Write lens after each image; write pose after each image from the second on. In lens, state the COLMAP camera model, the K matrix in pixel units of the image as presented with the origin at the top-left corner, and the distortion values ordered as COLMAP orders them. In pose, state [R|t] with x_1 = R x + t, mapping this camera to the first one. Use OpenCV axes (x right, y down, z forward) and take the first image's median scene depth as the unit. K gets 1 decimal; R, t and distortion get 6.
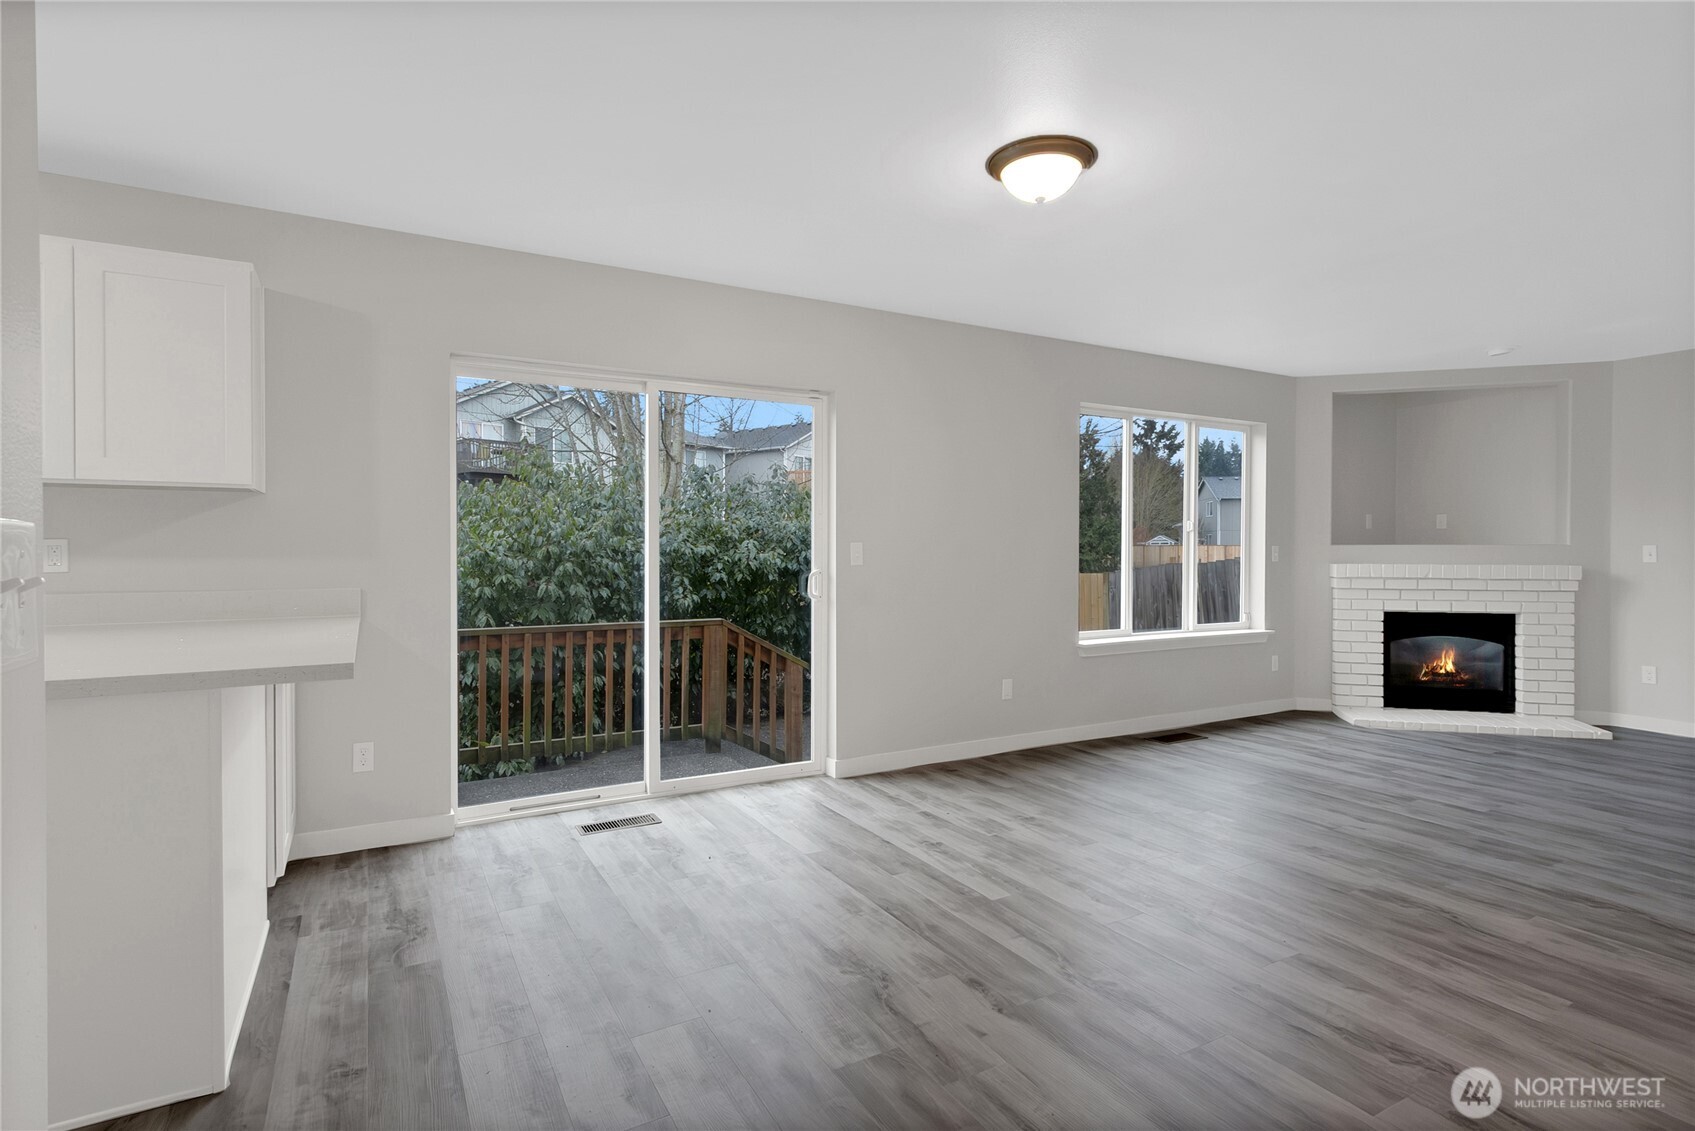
lens RADIAL K [[769.3, 0, 852.6], [0, 769.3, 559.5], [0, 0, 1]] dist [0.004023, 0.001559]
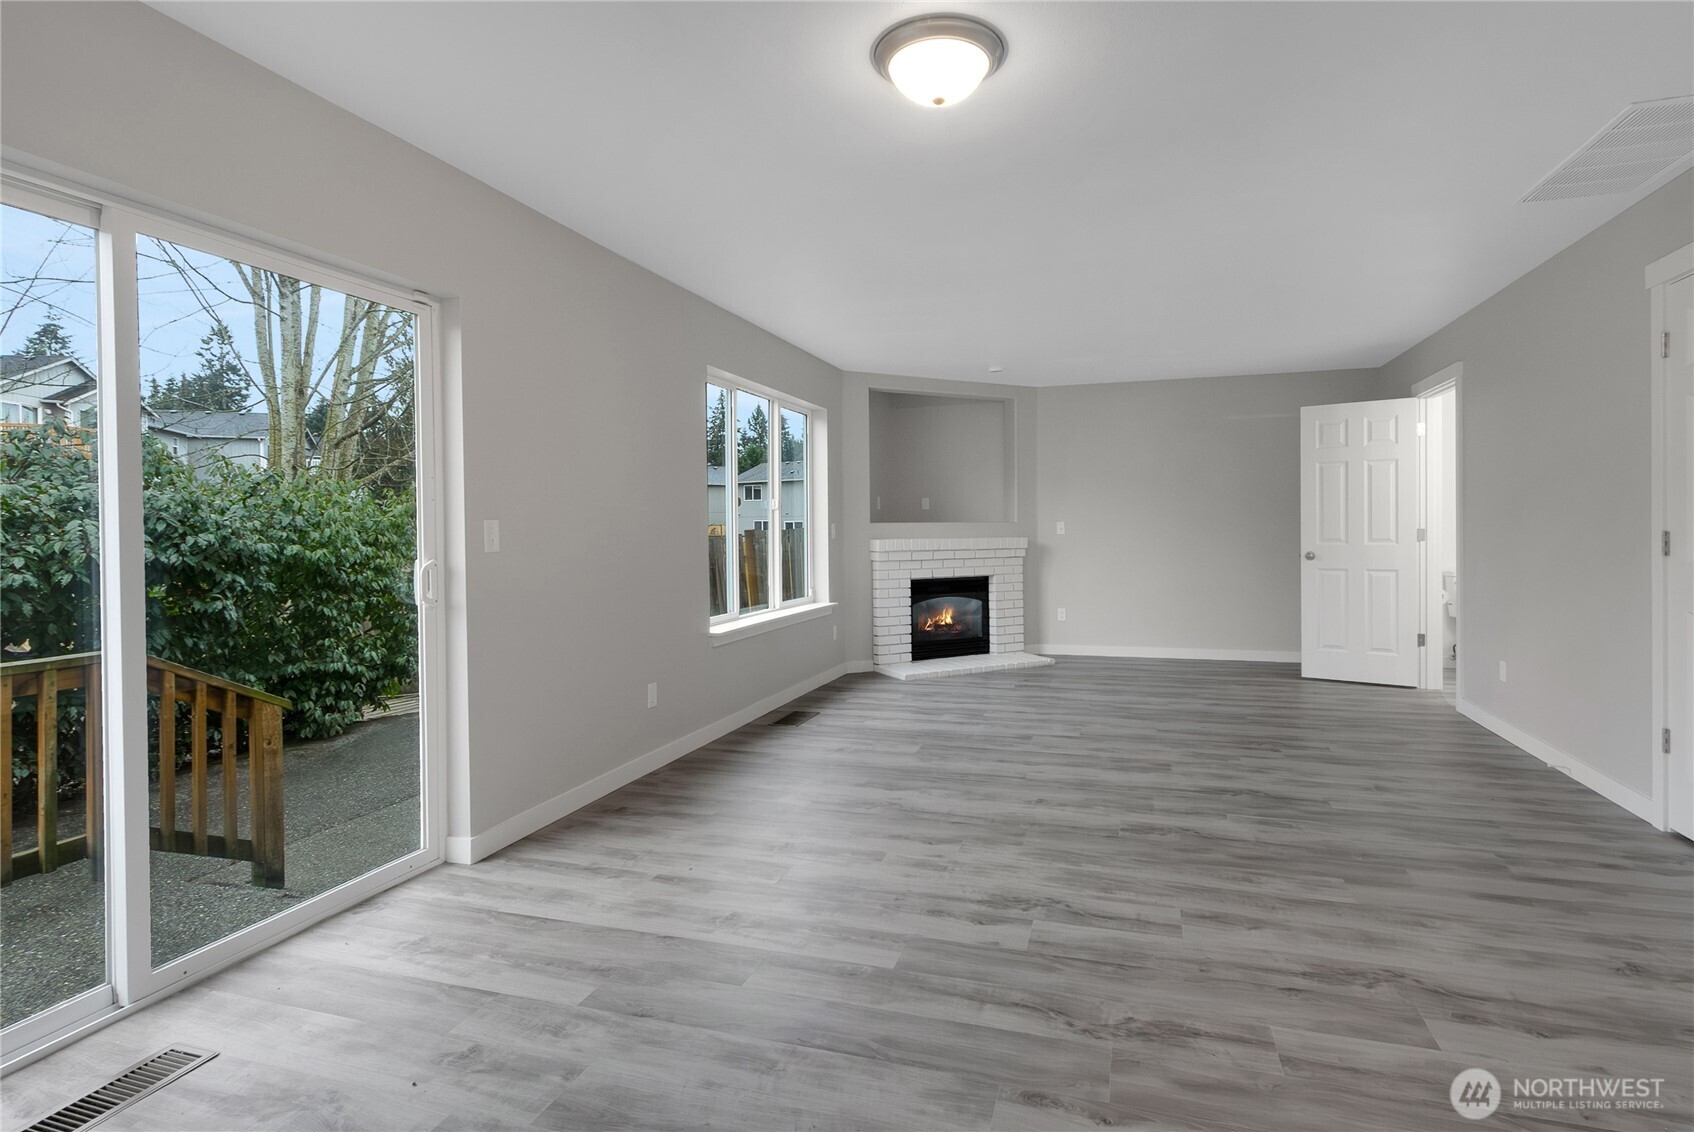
lens RADIAL K [[768.8, 0, 847.9], [0, 768.8, 539.4], [0, 0, 1]] dist [0.004023, 0.001559]
pose [[0.746157, -0.017366, 0.665544, -0.207621], [0.018580, 0.999814, 0.005258, -0.001858], [-0.665511, 0.008443, 0.746340, 0.244363]]
